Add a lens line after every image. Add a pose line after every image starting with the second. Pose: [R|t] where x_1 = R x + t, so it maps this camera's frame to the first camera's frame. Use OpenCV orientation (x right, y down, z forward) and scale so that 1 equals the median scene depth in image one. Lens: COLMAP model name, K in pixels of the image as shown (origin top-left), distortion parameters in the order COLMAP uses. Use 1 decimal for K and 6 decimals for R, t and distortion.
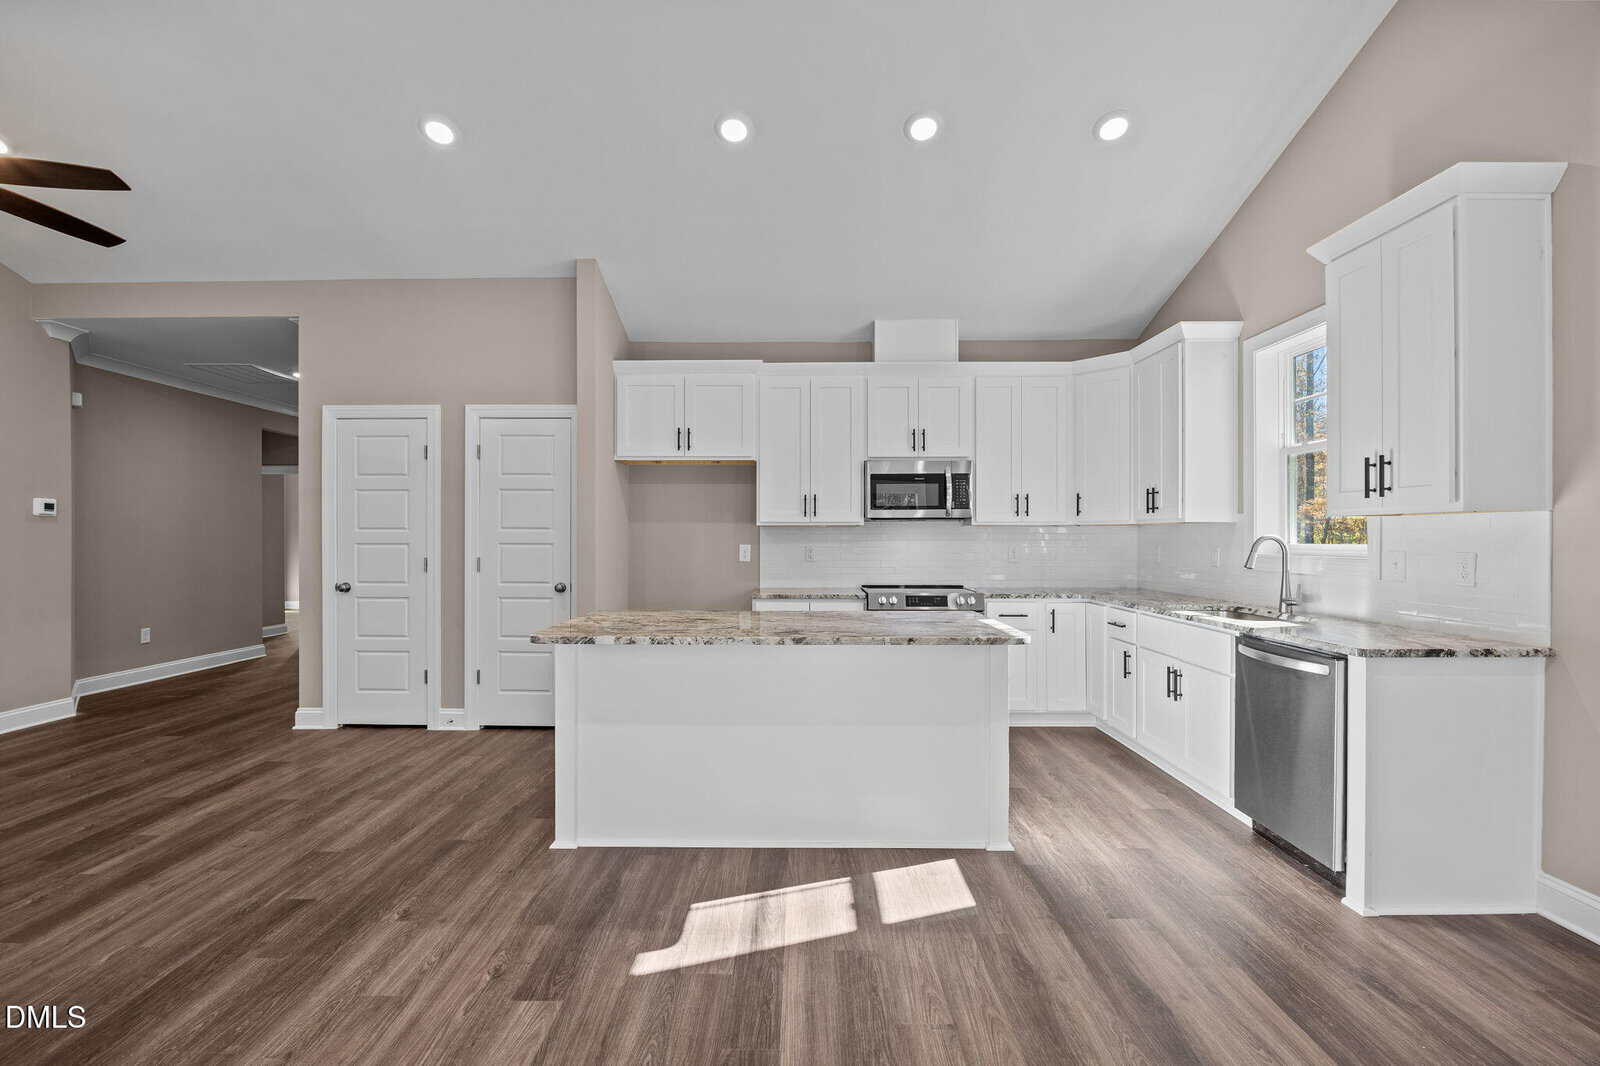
lens RADIAL K [[714.1, 0, 791.0], [0, 714.1, 539.5], [0, 0, 1]] dist [-0.007971, 0.000050]
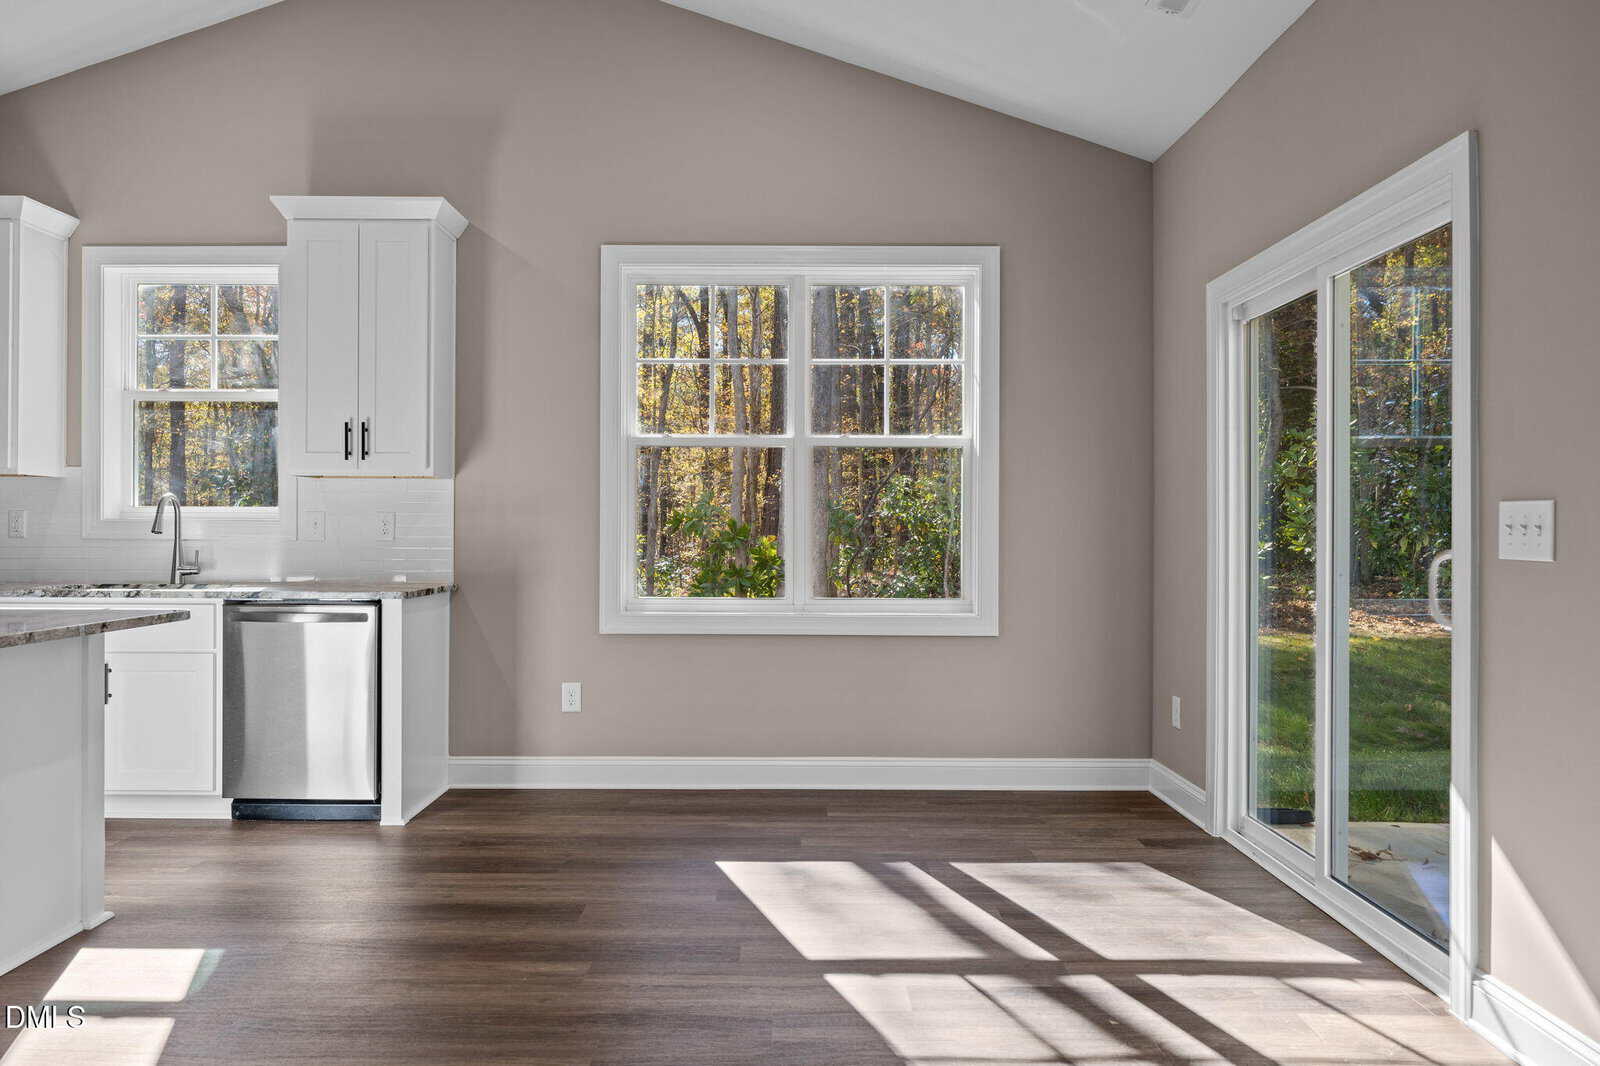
lens RADIAL K [[1108.7, 0, 800.0], [0, 1108.7, 533.0], [0, 0, 1]] dist [-0.006482, 0.000715]
pose [[-0.022305, -0.000926, 0.999751, -0.545396], [-0.002062, 0.999997, 0.000880, 0.030396], [-0.999749, -0.002042, -0.022307, 0.218383]]
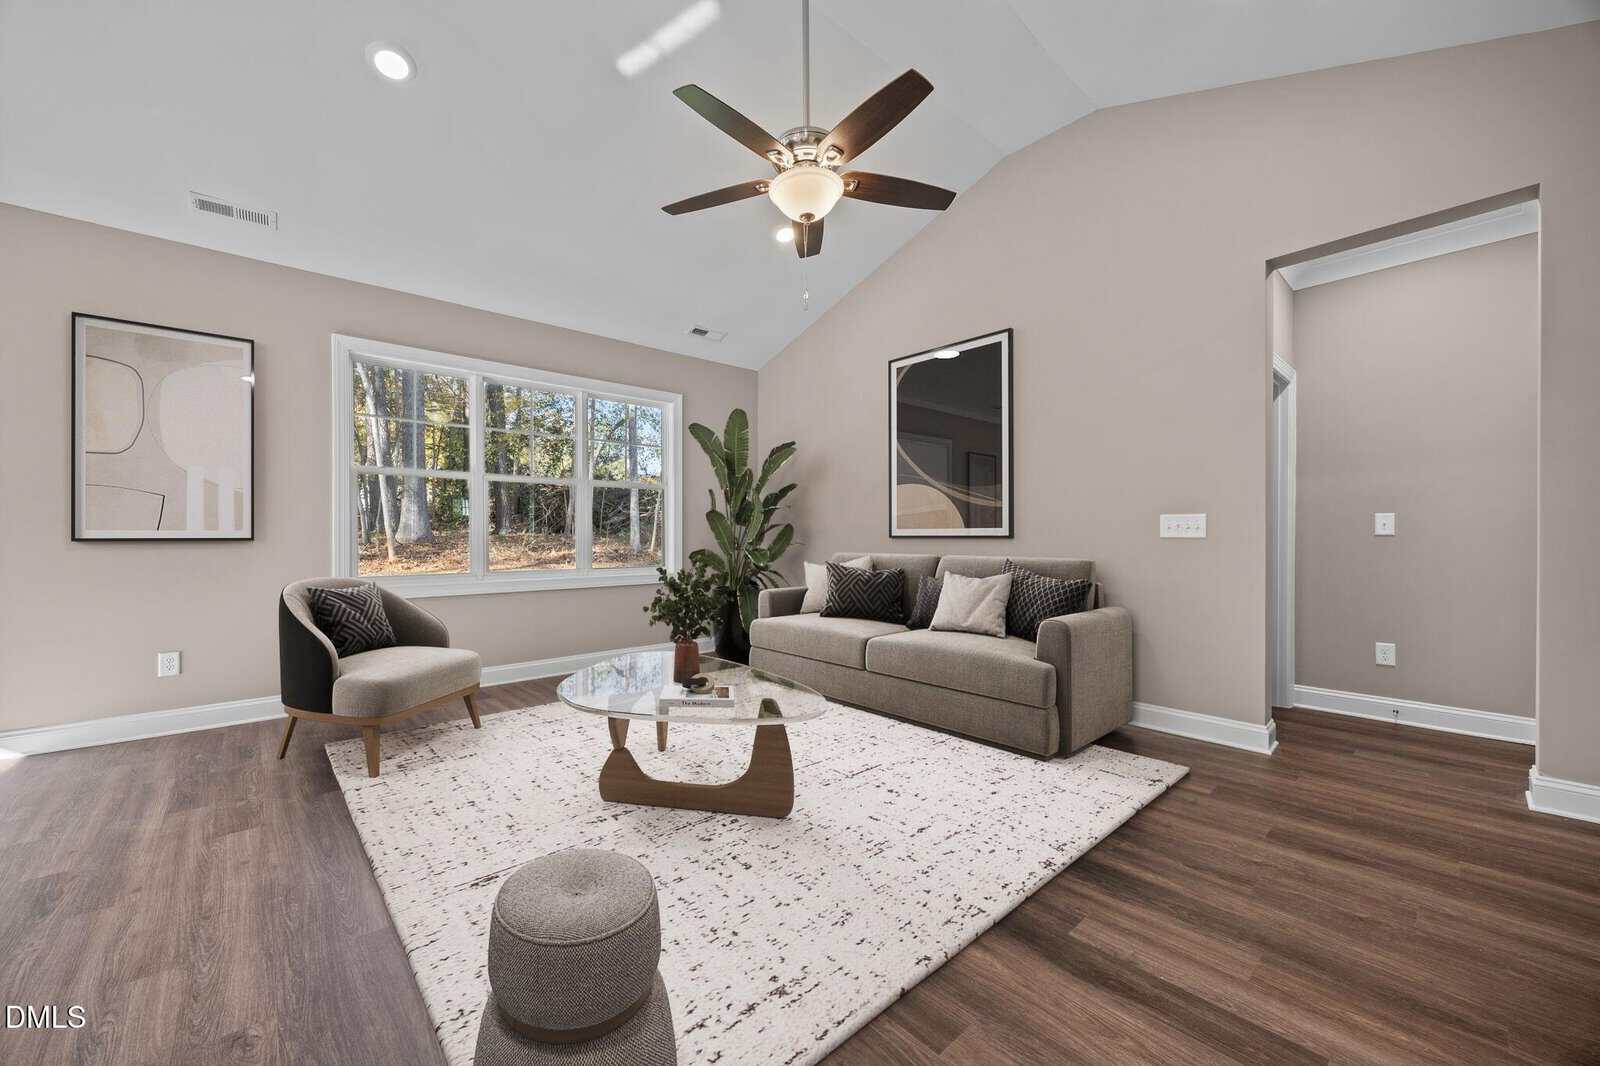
lens RADIAL K [[619.4, 0, 785.5], [0, 619.4, 534.4], [0, 0, 1]] dist [0.000403, 0.000089]
pose [[-0.743072, 0.001435, -0.669209, -0.296578], [0.002293, 0.999997, -0.000403, 0.040466], [0.669207, -0.001834, -0.743074, 0.965981]]
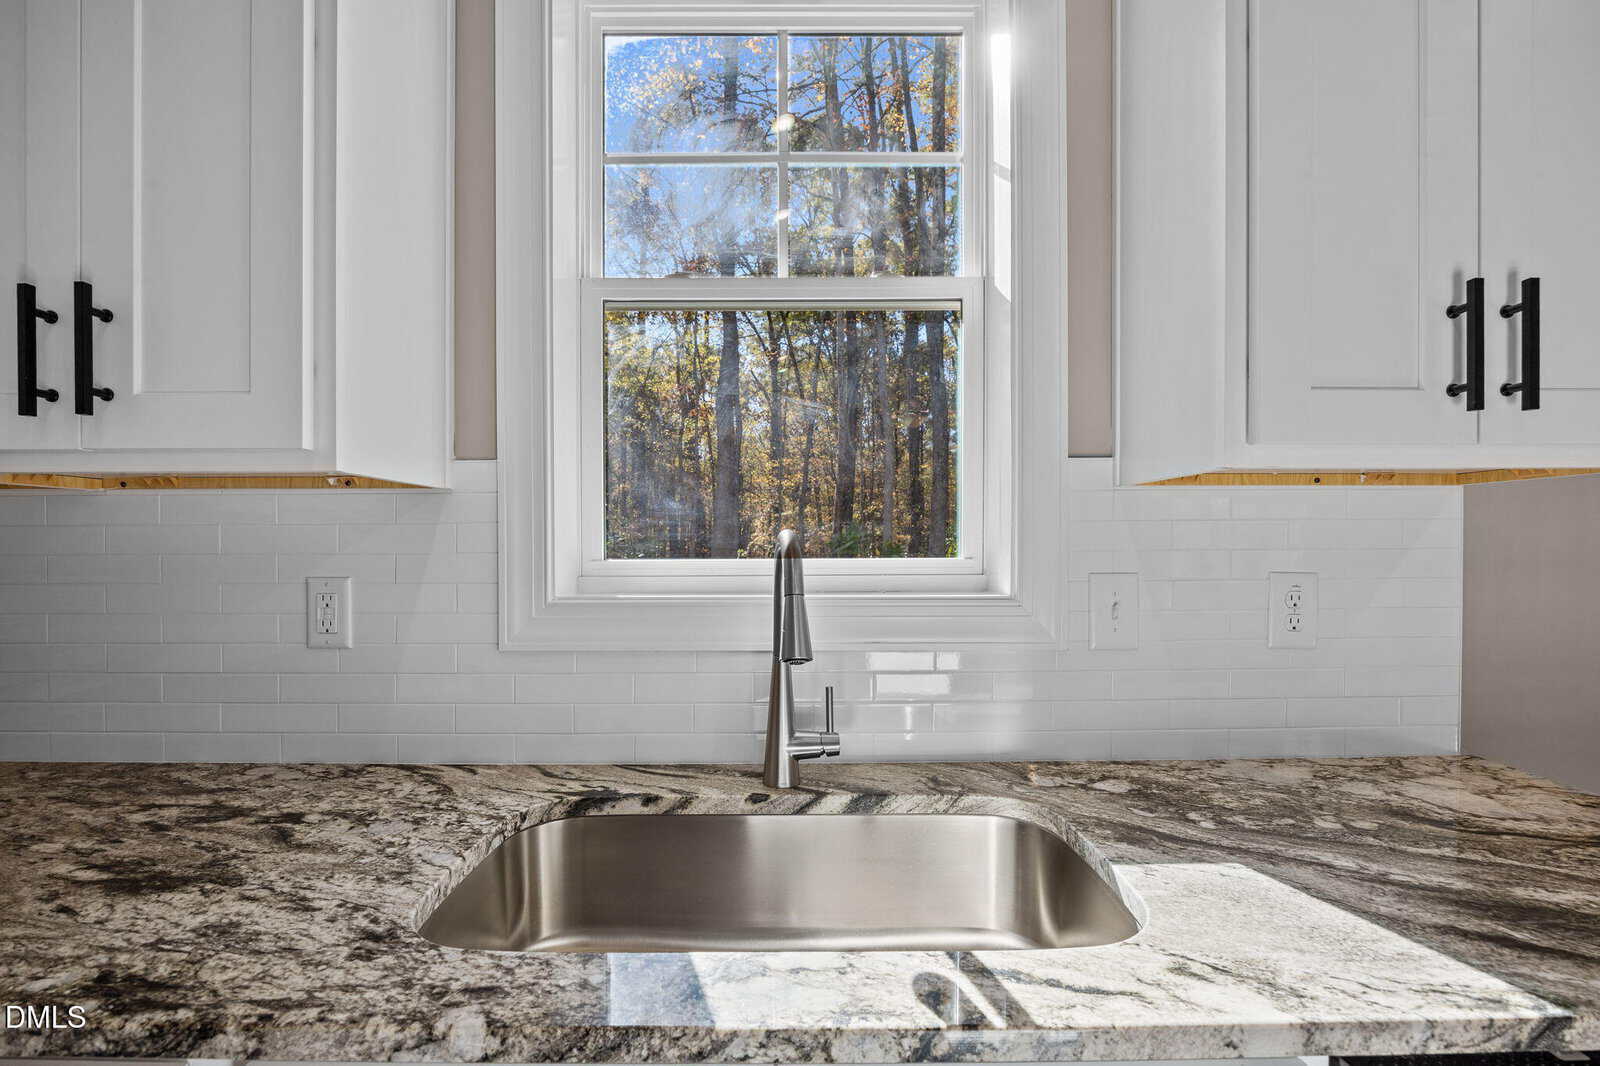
lens RADIAL K [[714.1, 0, 791.0], [0, 714.1, 539.5], [0, 0, 1]] dist [-0.007971, 0.000050]
pose [[-0.002263, 0.002736, 0.999994, 0.314466], [0.005086, 0.999983, -0.002725, -0.002165], [-0.999985, 0.005080, -0.002277, 0.807115]]
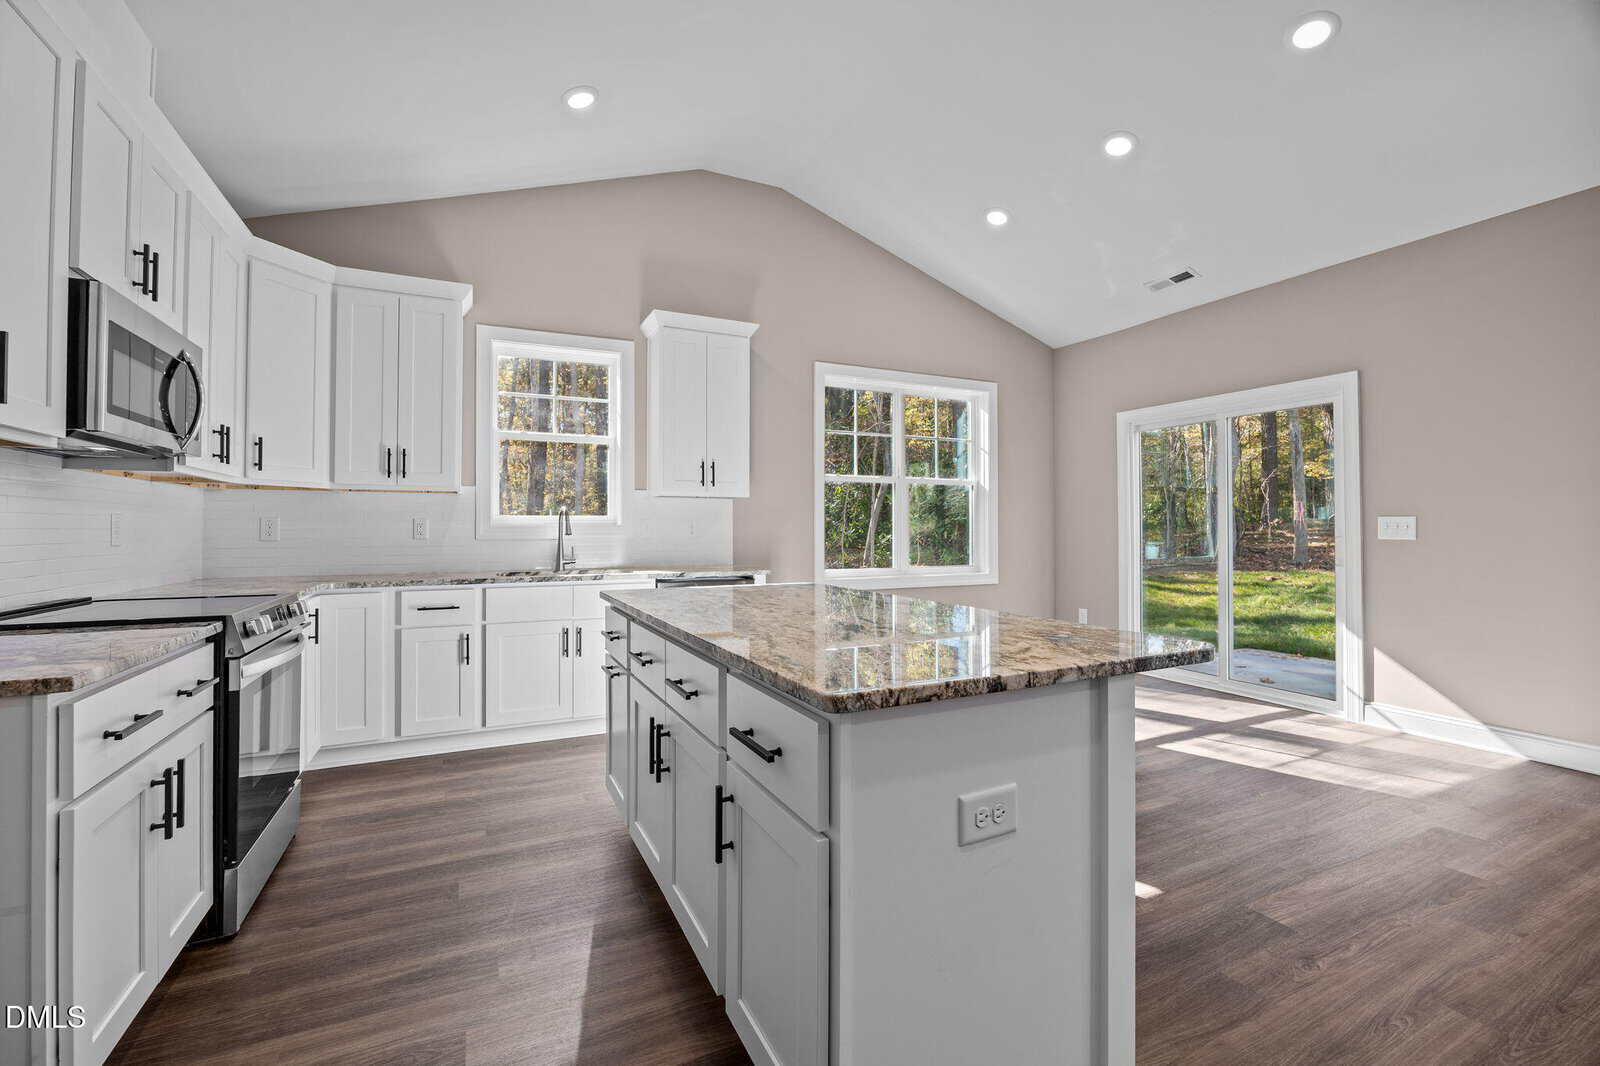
lens RADIAL K [[673.8, 0, 791.0], [0, 673.8, 518.0], [0, 0, 1]] dist [-0.010564, 0.000243]
pose [[-0.451474, 0.015484, 0.892150, -0.424371], [0.004475, 0.999876, -0.015089, 0.024981], [-0.892273, -0.002819, -0.451487, 0.949234]]
